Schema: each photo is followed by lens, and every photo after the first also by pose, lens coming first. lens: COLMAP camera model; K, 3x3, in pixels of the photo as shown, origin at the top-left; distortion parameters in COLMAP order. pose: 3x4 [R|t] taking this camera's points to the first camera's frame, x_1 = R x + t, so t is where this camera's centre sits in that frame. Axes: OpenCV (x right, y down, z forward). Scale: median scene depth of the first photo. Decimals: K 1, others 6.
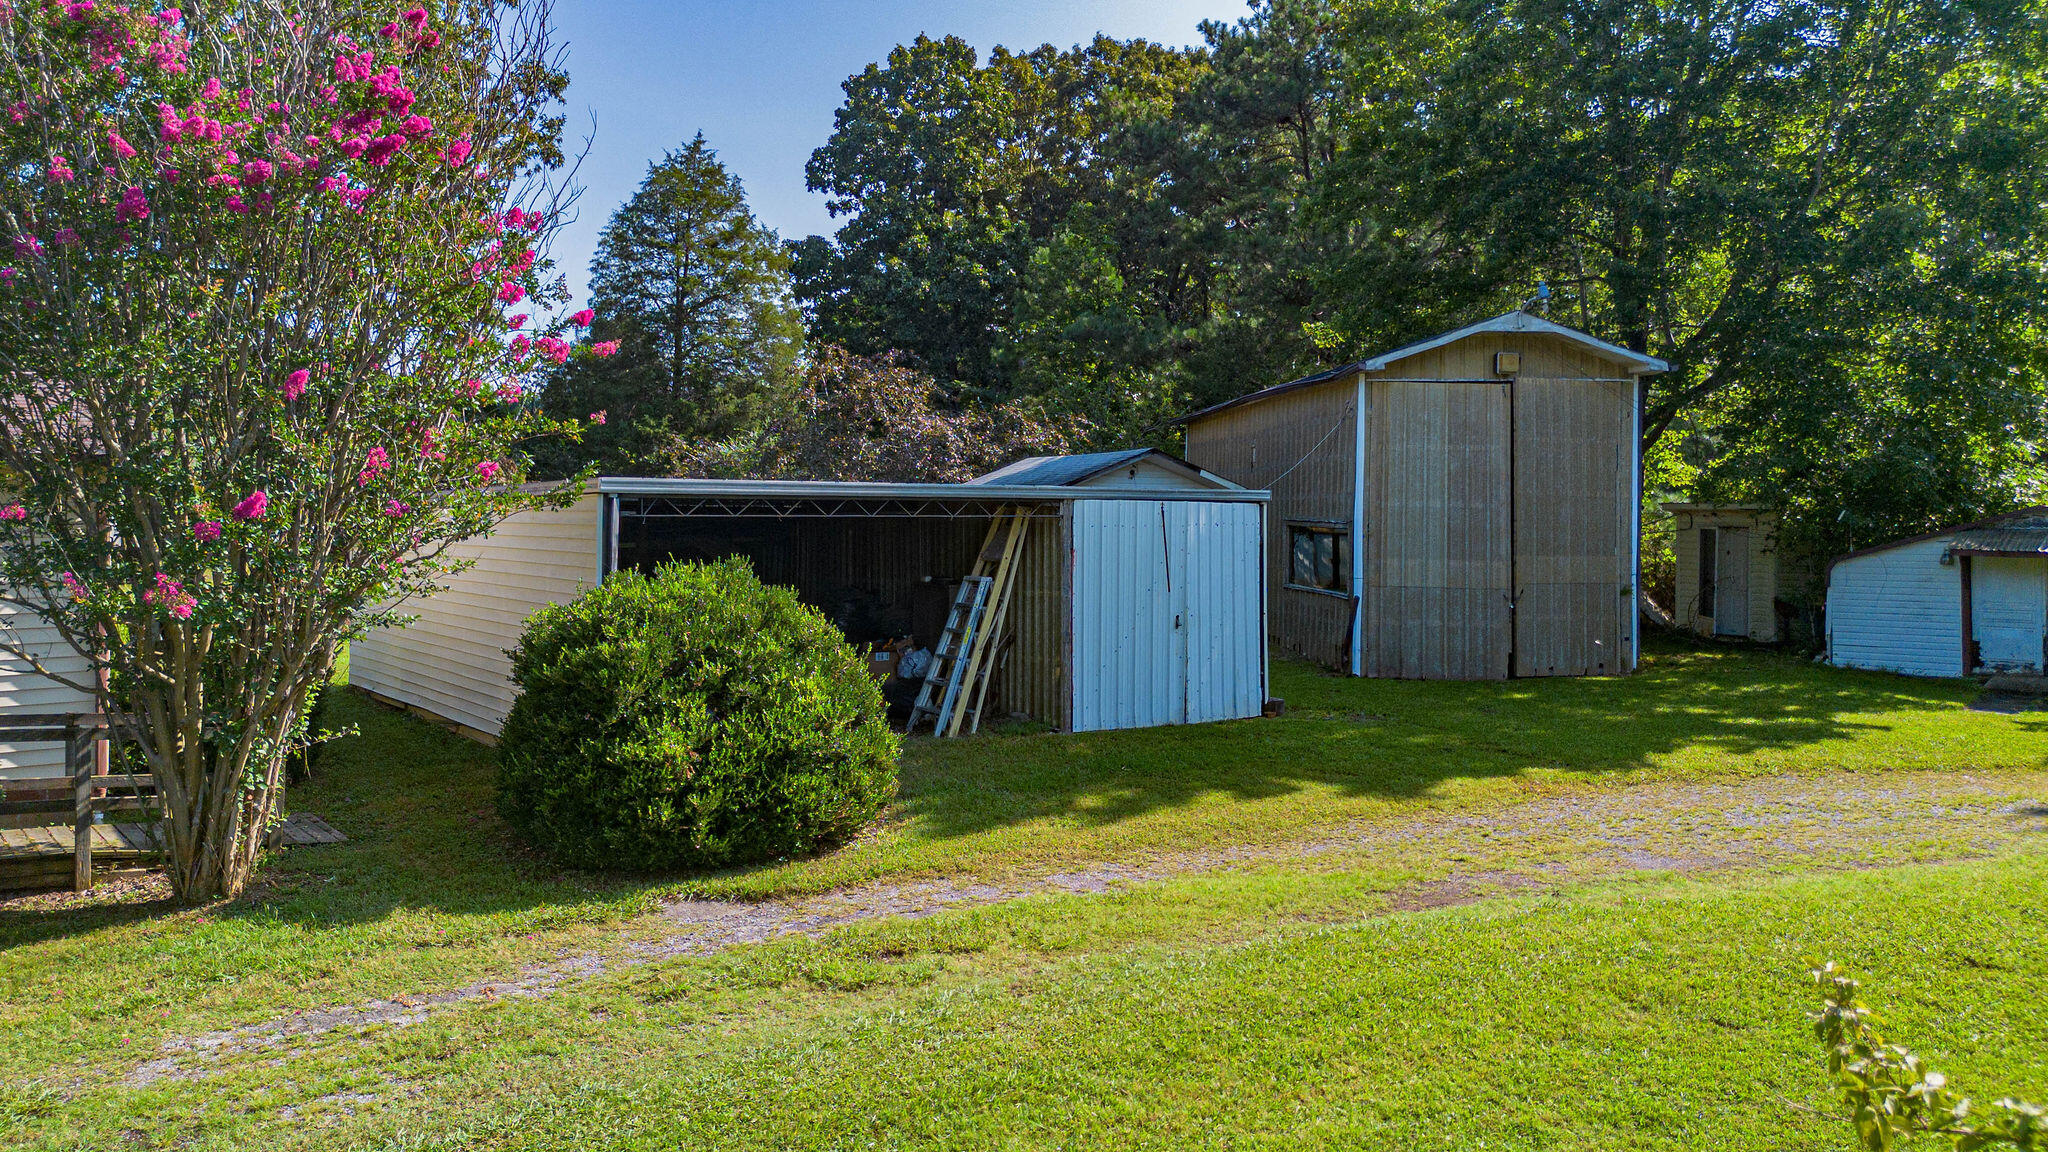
lens RADIAL K [[1508.9, 0, 1026.5], [0, 1508.9, 506.4], [0, 0, 1]] dist [0.087035, -0.088010]
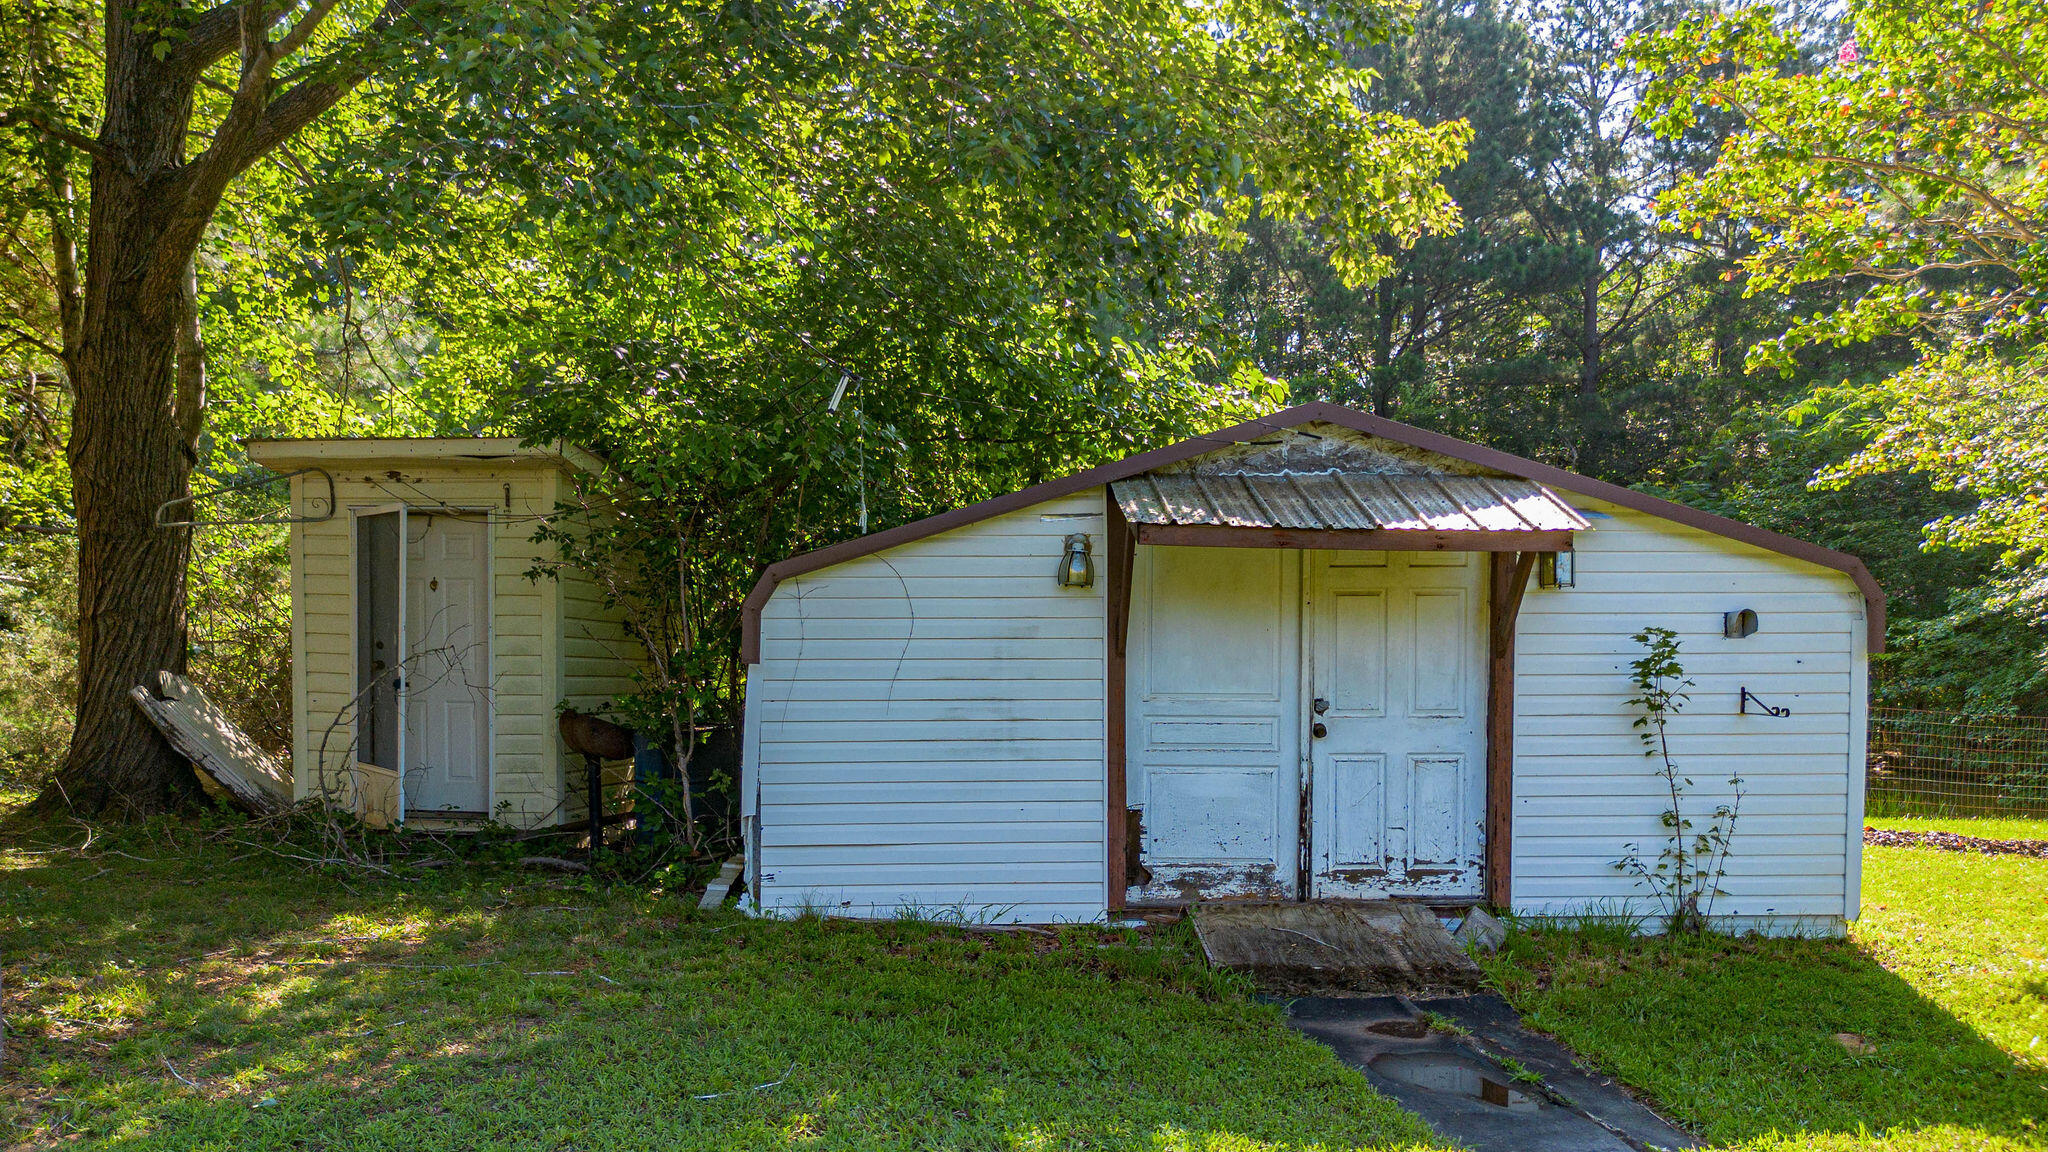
lens RADIAL K [[1566.9, 0, 932.9], [0, 1566.9, 630.1], [0, 0, 1]] dist [0.006710, -0.068402]
pose [[0.721076, -0.009130, 0.692795, 0.276847], [-0.000037, 0.999913, 0.013215, 0.034462], [-0.692856, -0.009555, 0.721013, 0.627132]]
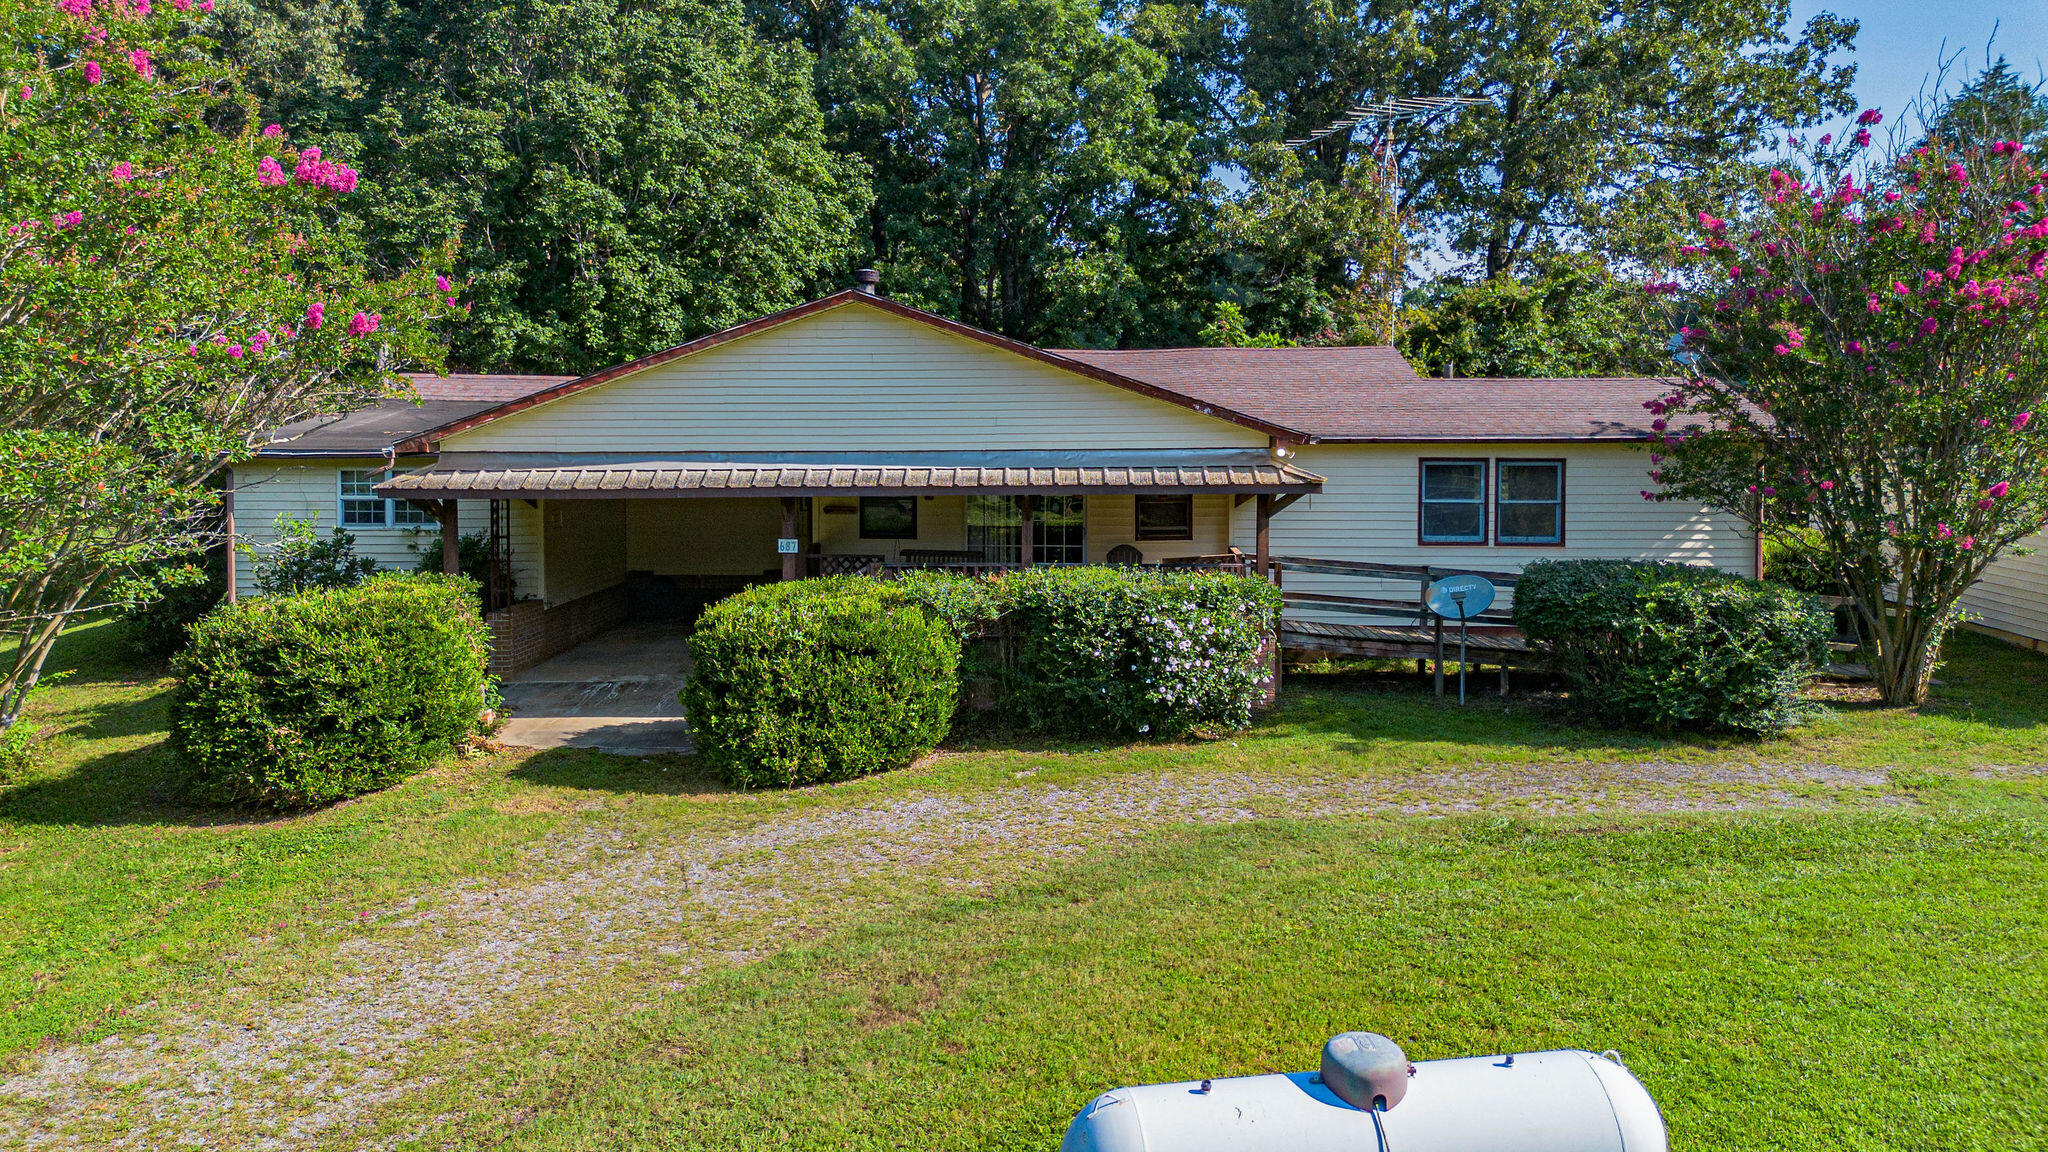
lens RADIAL K [[1508.9, 0, 1026.5], [0, 1508.9, 506.4], [0, 0, 1]] dist [0.087035, -0.088010]
pose [[0.765828, 0.035980, -0.642038, -0.067562], [0.008851, 0.997749, 0.066471, -0.033714], [0.642984, -0.056588, 0.763786, -0.349938]]
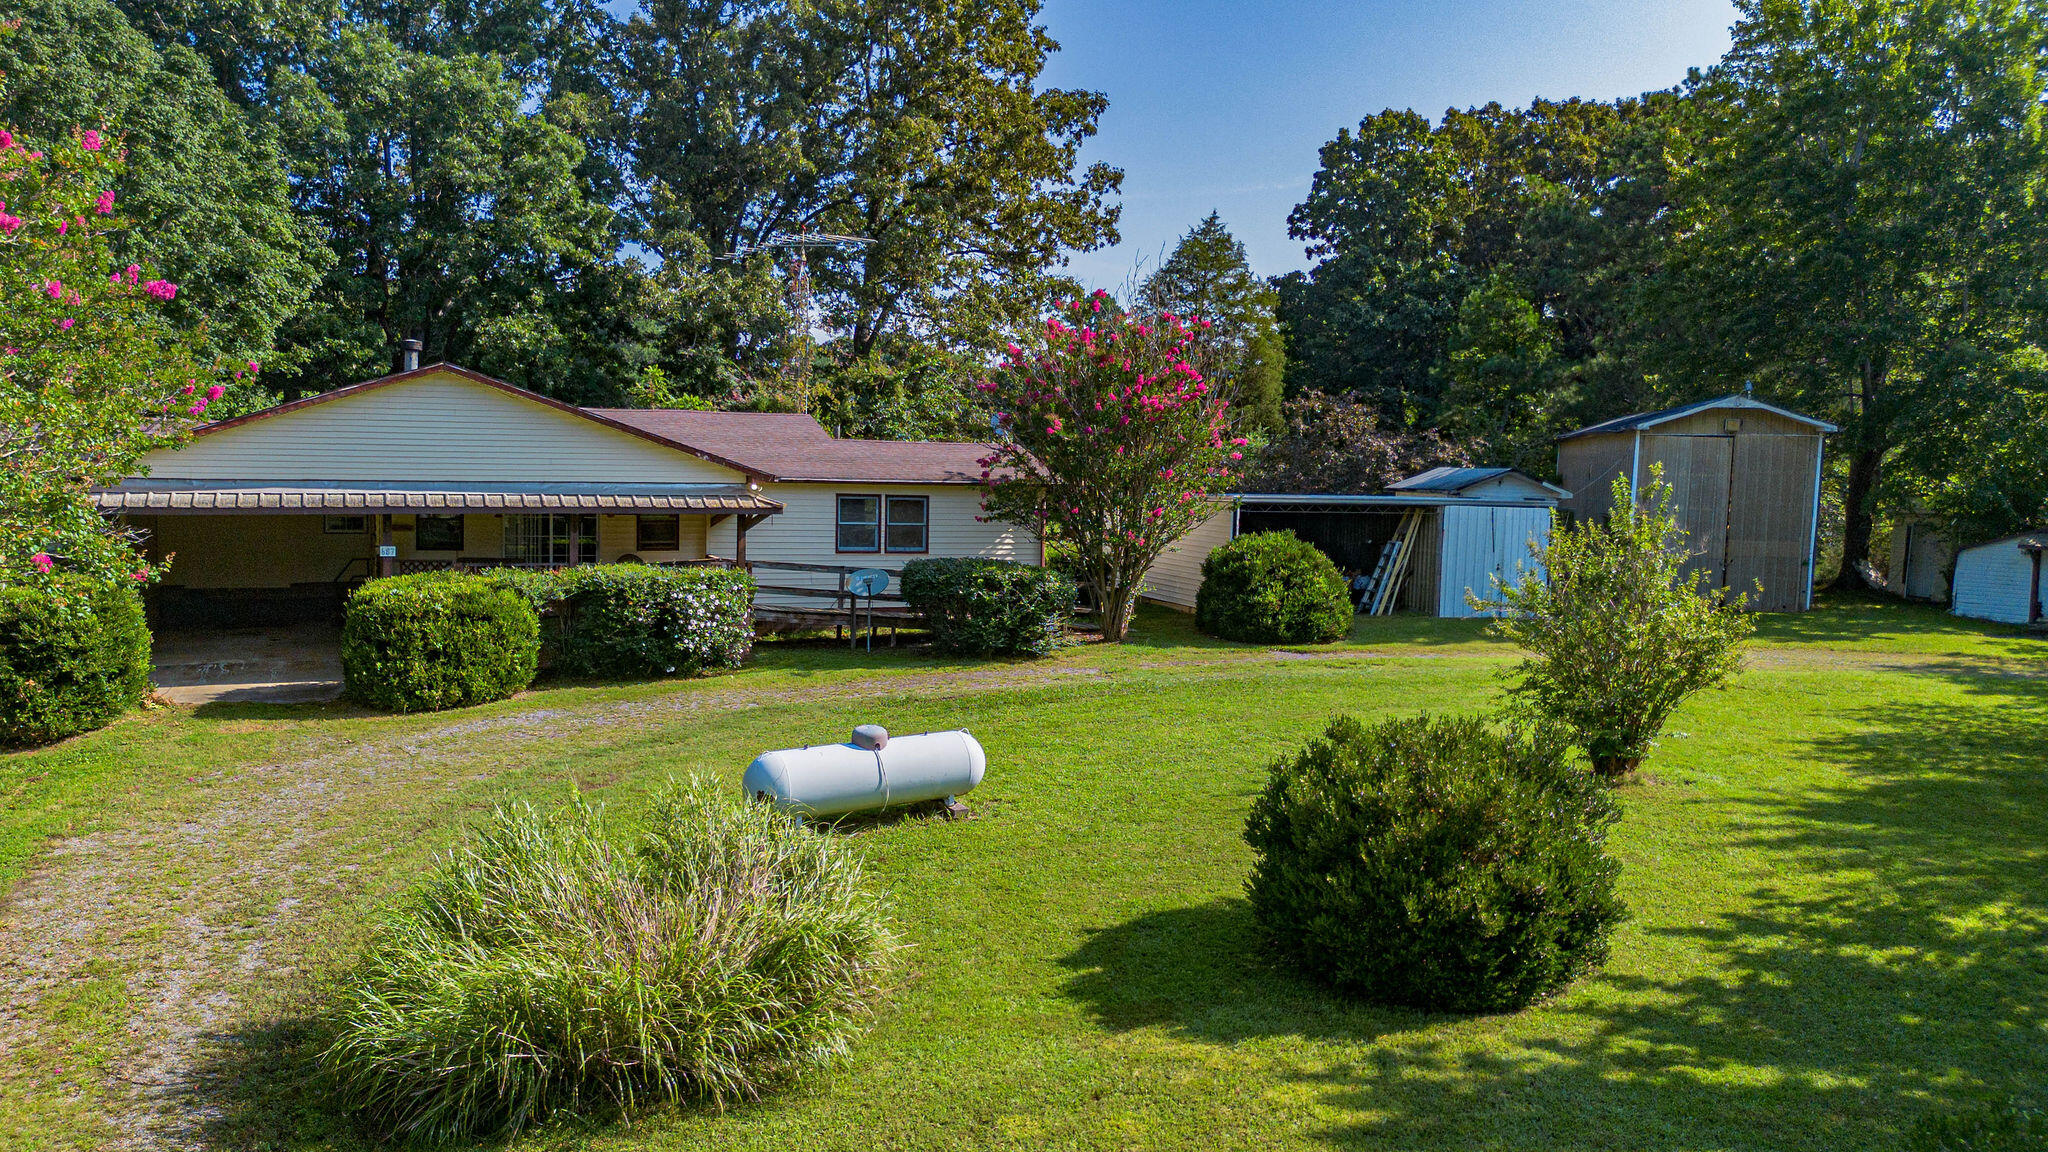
lens RADIAL K [[1566.9, 0, 932.9], [0, 1566.9, 630.1], [0, 0, 1]] dist [0.006710, -0.068402]
pose [[0.942890, 0.051843, -0.329044, 0.048515], [-0.016429, 0.993850, 0.109508, -0.033129], [0.332698, -0.097849, 0.937943, -0.718934]]
